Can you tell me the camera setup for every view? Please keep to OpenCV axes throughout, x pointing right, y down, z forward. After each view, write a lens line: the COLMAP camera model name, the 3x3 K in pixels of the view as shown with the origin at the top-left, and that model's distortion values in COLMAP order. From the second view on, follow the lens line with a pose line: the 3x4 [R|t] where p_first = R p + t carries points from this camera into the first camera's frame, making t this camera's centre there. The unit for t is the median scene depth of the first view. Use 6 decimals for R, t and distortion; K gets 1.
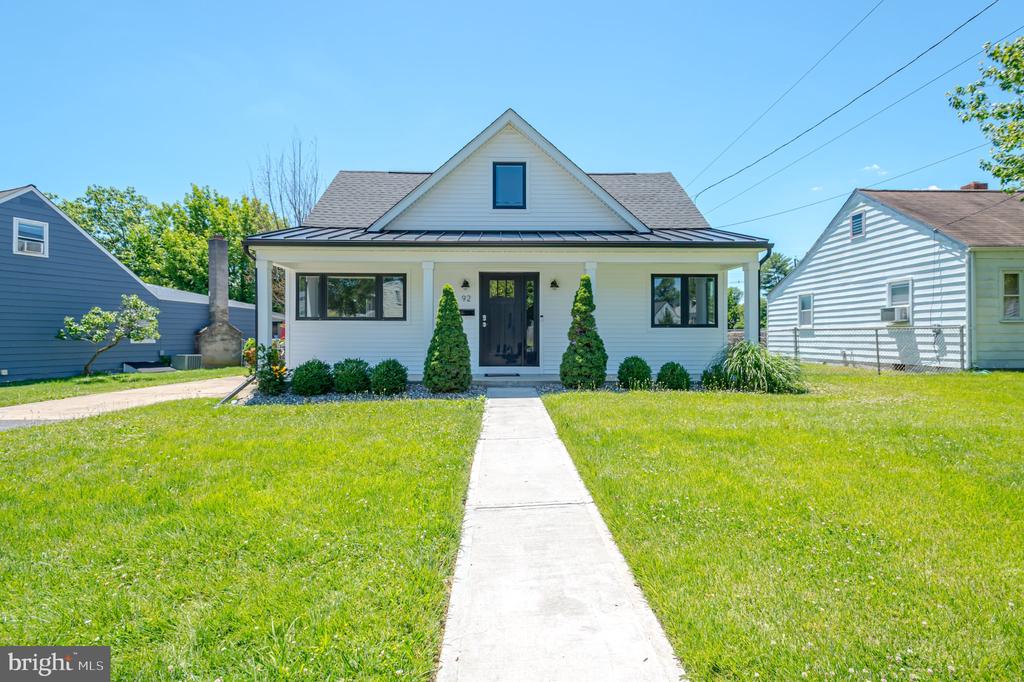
lens RADIAL K [[473.5, 0, 513.7], [0, 473.5, 340.2], [0, 0, 1]] dist [0.017123, -0.004138]
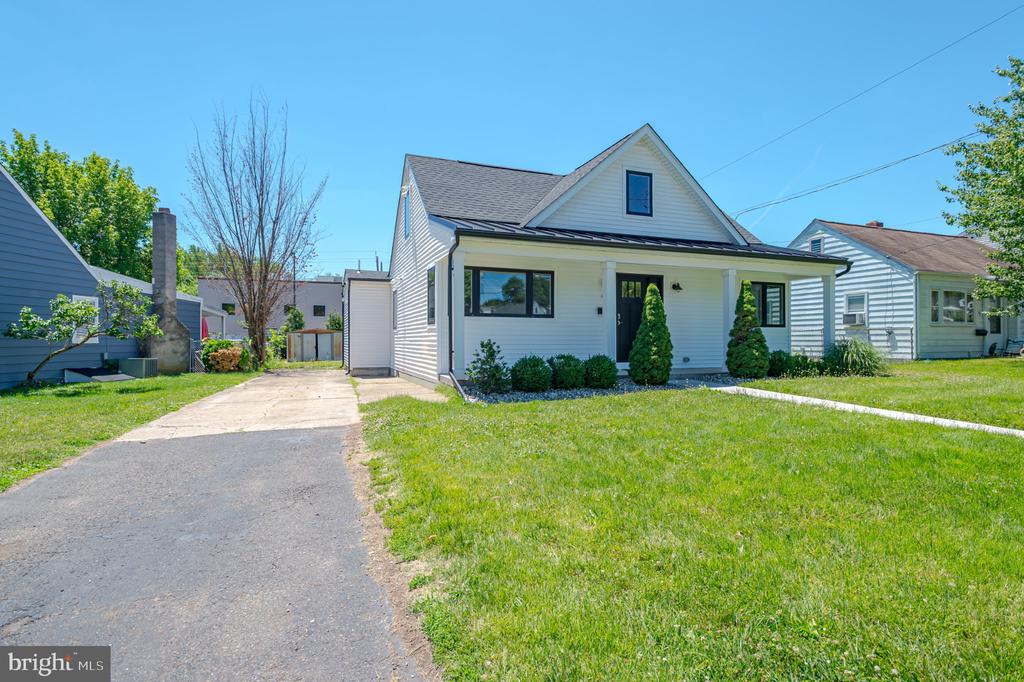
lens RADIAL K [[505.7, 0, 505.6], [0, 505.7, 338.0], [0, 0, 1]] dist [0.002946, 0.000965]
pose [[0.942149, 0.001591, 0.335190, -0.607221], [0.001985, 0.999945, -0.010328, 0.011089], [-0.335188, 0.010396, 0.942094, 0.022279]]
